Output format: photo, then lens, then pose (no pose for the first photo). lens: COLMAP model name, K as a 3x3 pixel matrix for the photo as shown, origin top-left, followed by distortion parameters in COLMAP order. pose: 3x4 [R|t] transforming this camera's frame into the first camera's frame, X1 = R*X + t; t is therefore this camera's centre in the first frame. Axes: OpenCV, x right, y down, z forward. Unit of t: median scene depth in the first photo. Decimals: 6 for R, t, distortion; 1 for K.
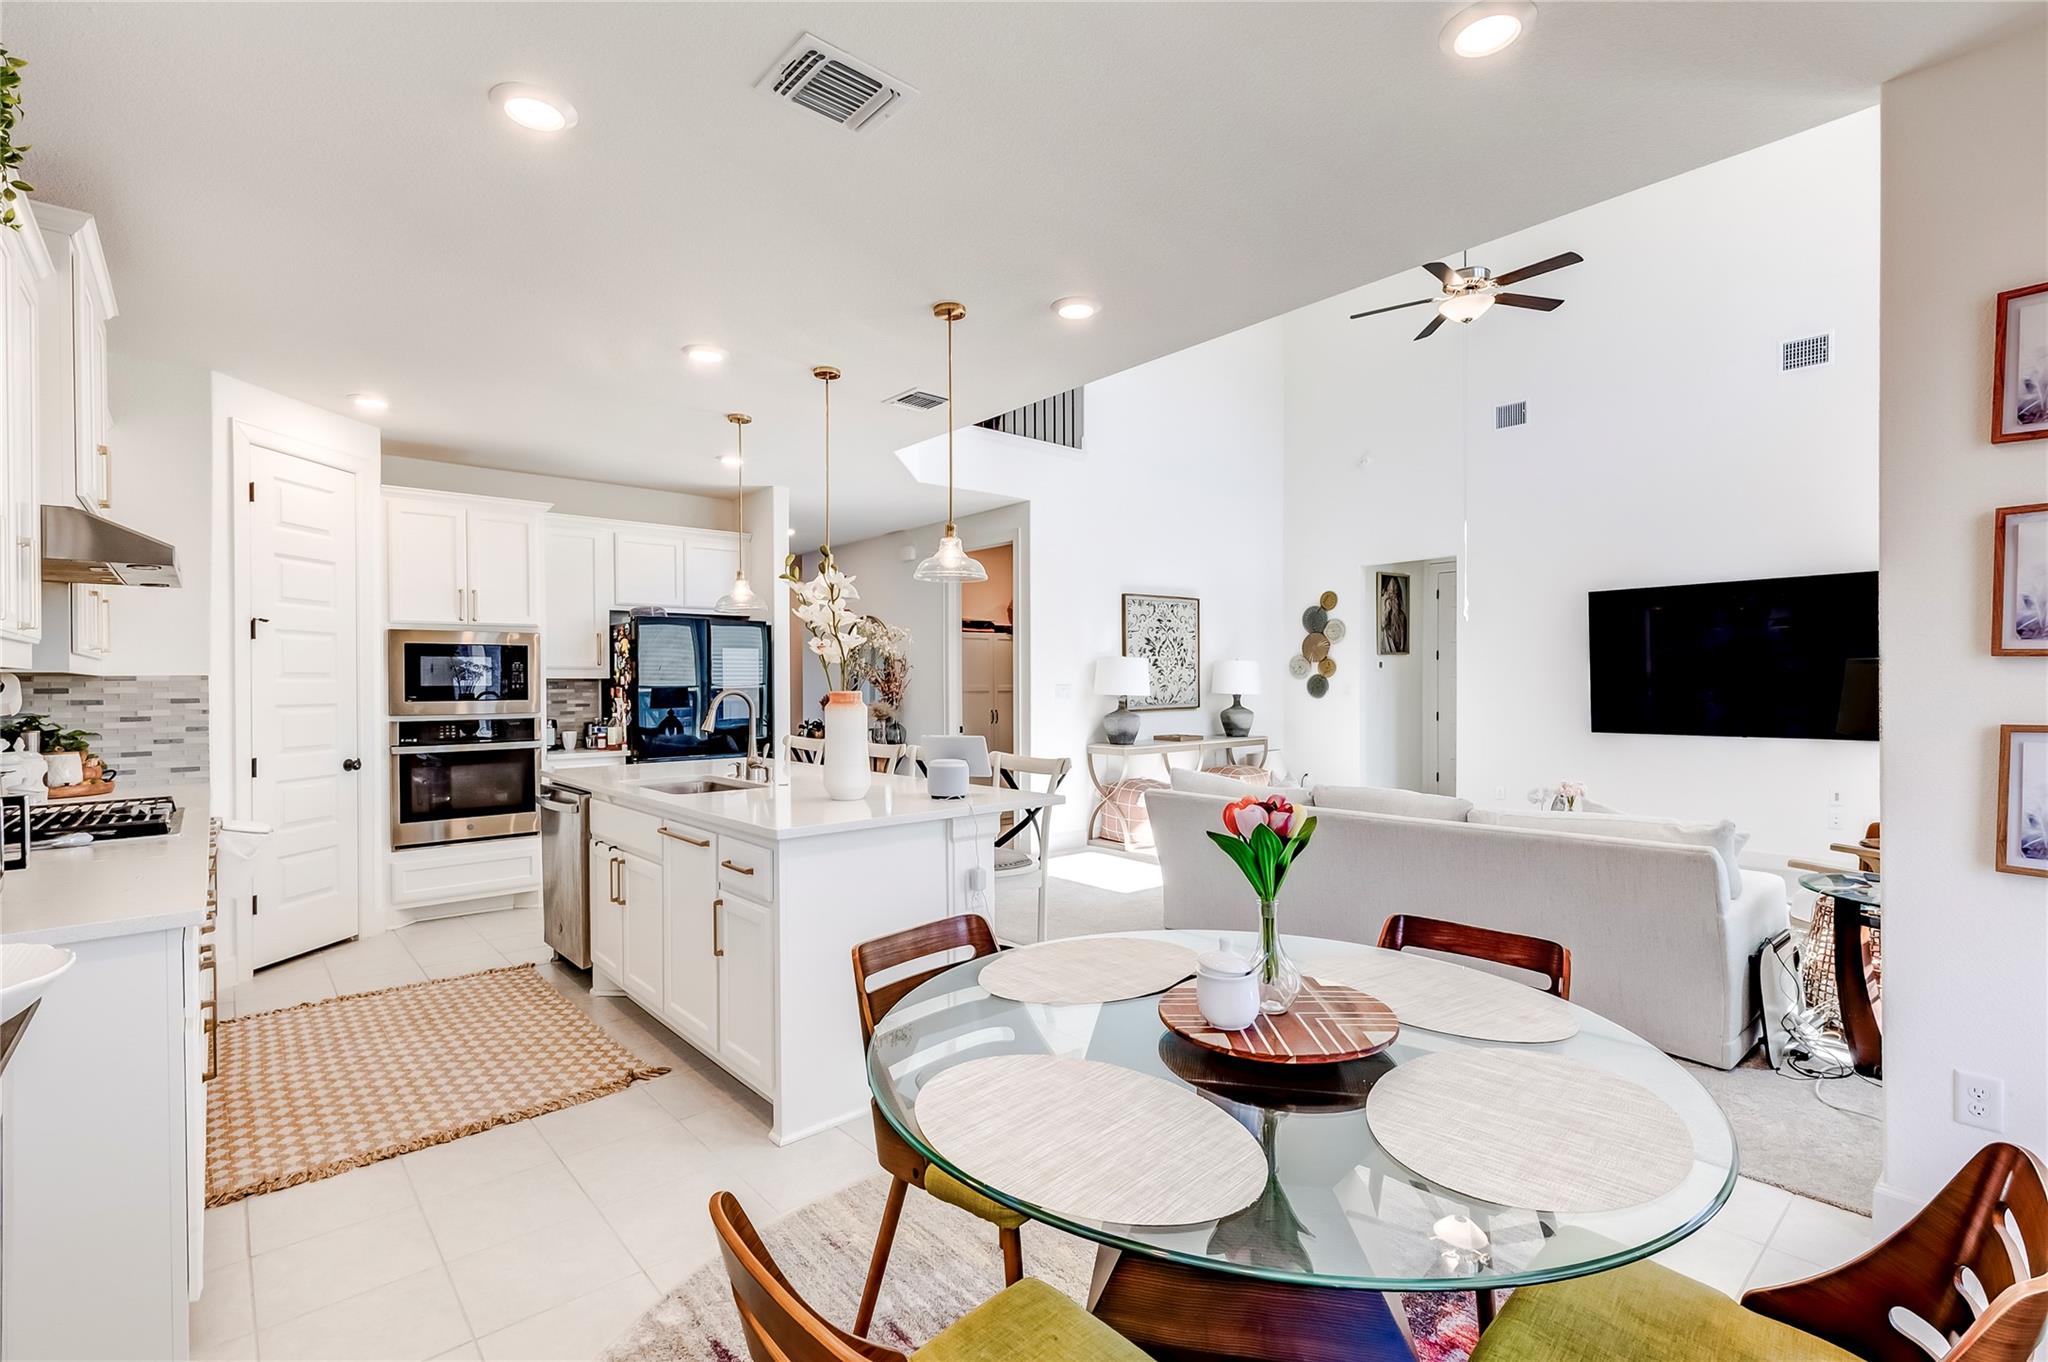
lens RADIAL K [[929.5, 0, 1029.4], [0, 929.5, 686.0], [0, 0, 1]] dist [0.002444, -0.001344]
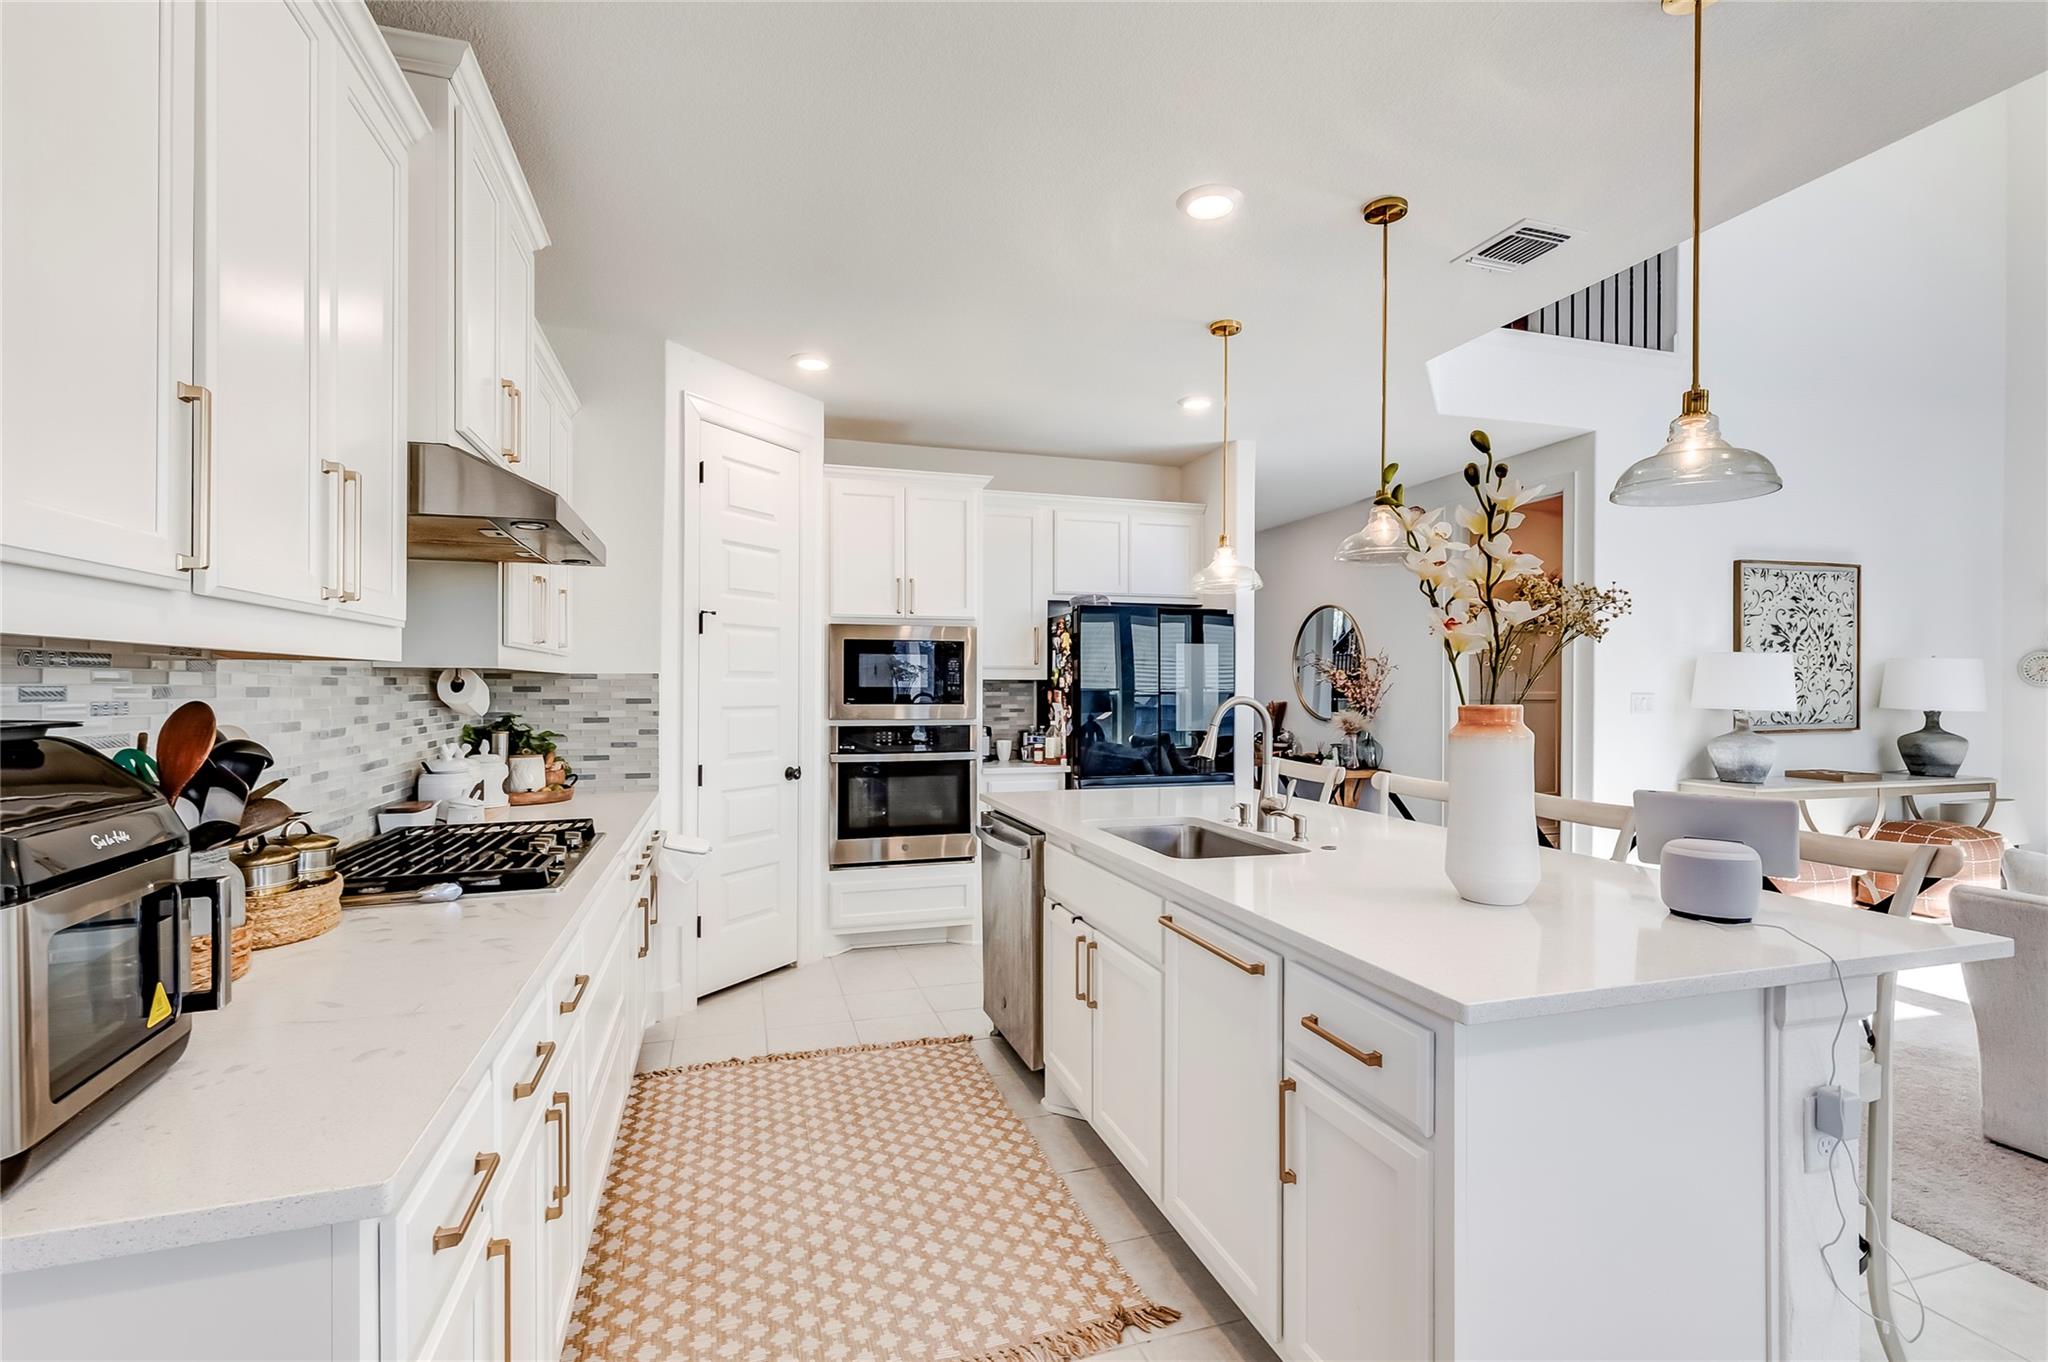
lens RADIAL K [[929.5, 0, 1014.4], [0, 929.5, 686.6], [0, 0, 1]] dist [0.002444, -0.001344]
pose [[0.910275, 0.009234, -0.413902, -0.147565], [-0.010433, 0.999945, -0.000636, -0.001232], [0.413873, 0.004897, 0.910321, 0.247125]]
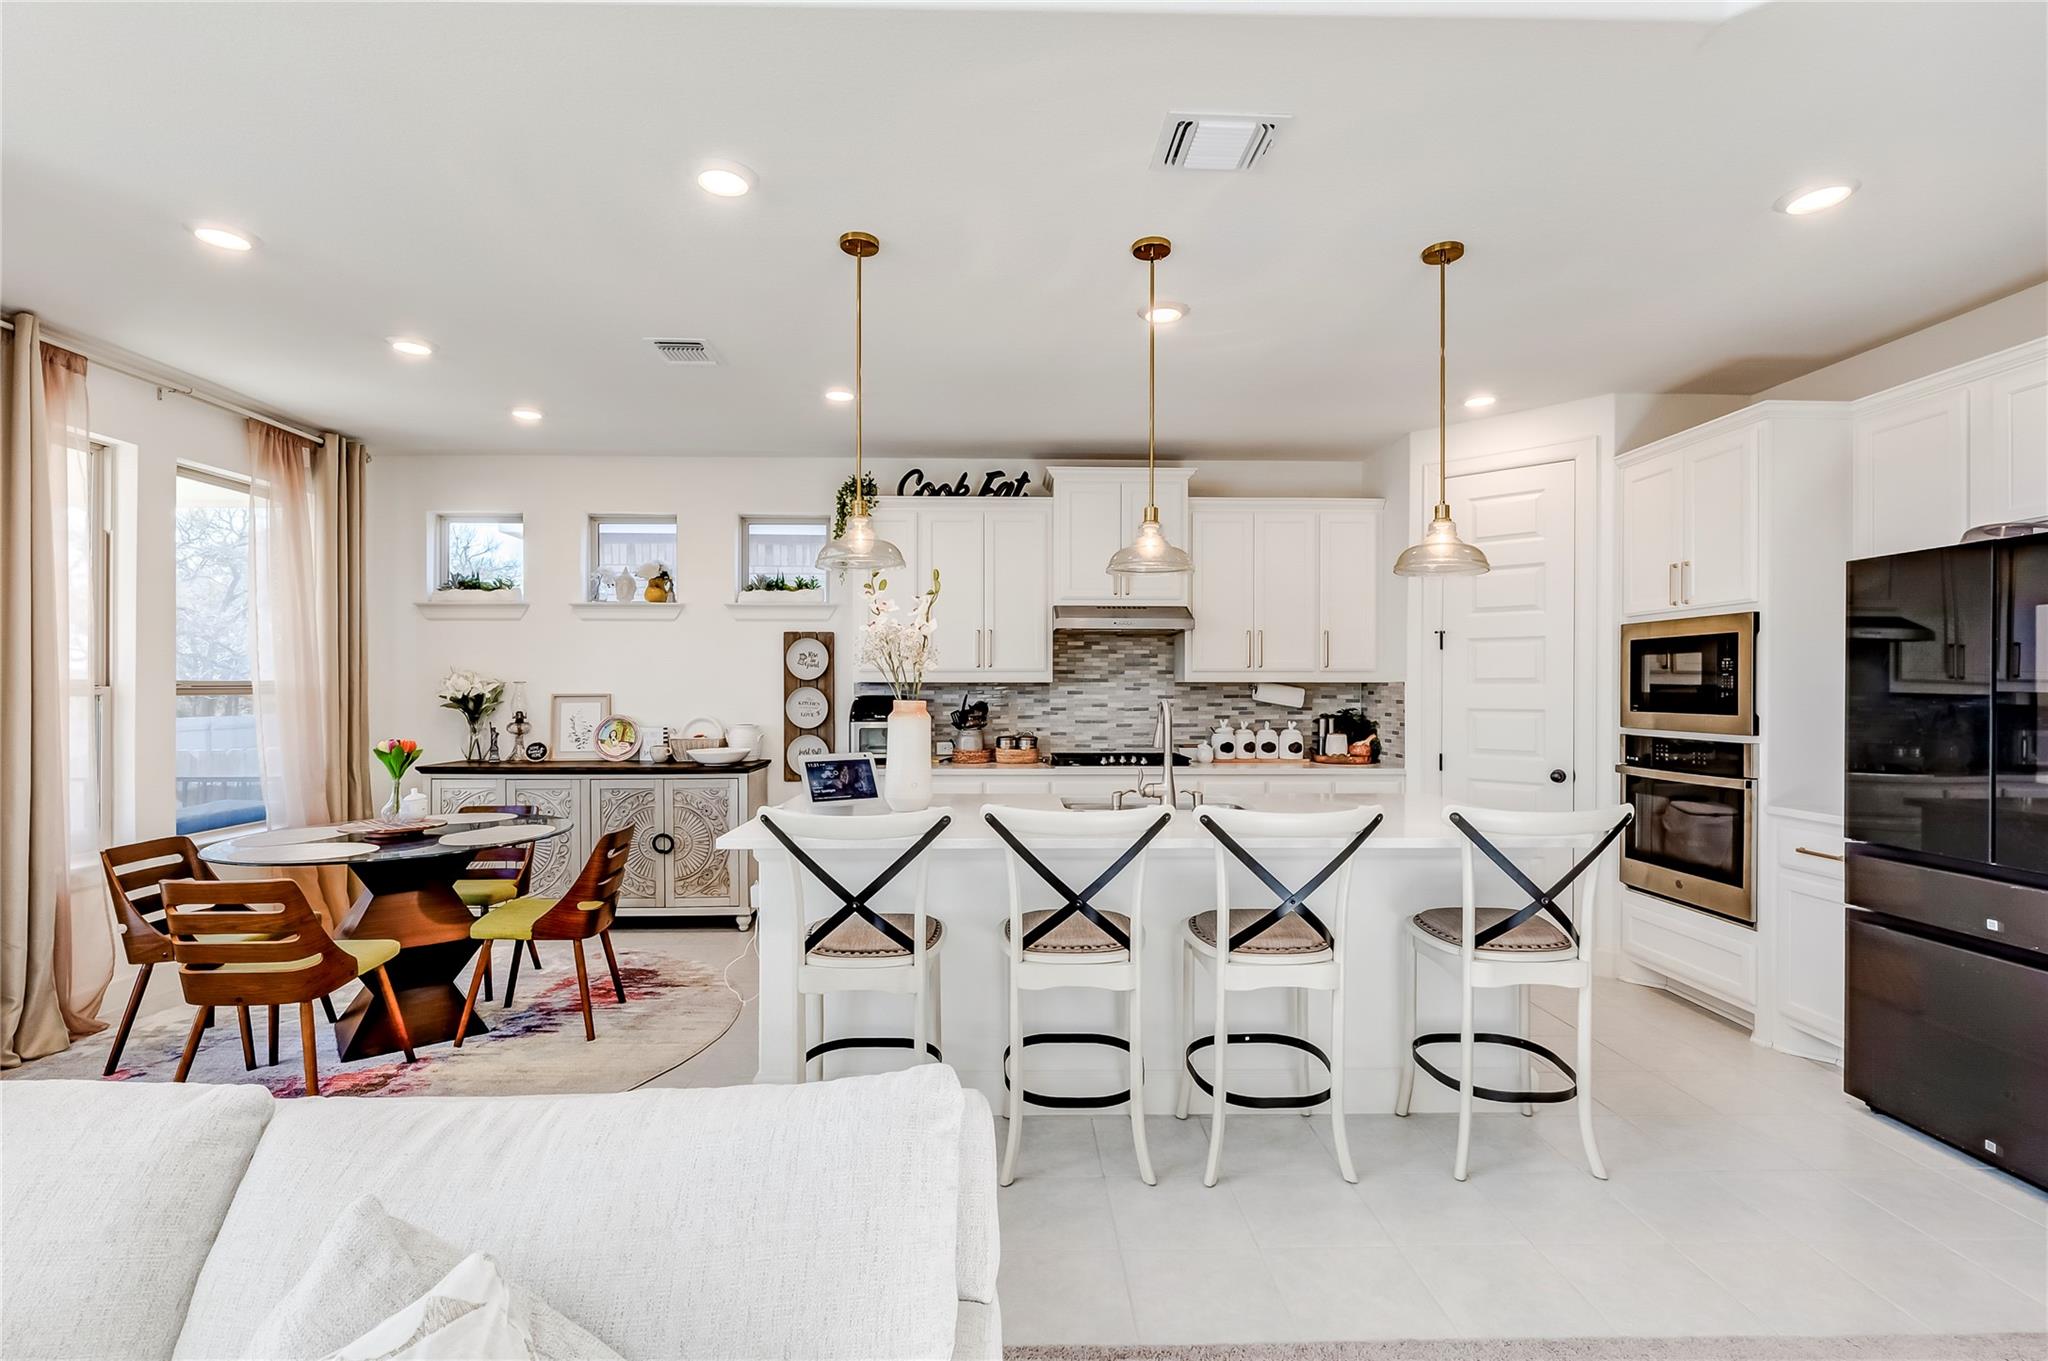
lens RADIAL K [[929.5, 0, 1015.8], [0, 929.5, 687.0], [0, 0, 1]] dist [0.002444, -0.001344]
pose [[-0.651347, 0.003971, -0.758770, 0.307244], [0.000626, 0.999989, 0.004697, -0.008785], [0.758780, 0.002584, -0.651342, 1.111028]]
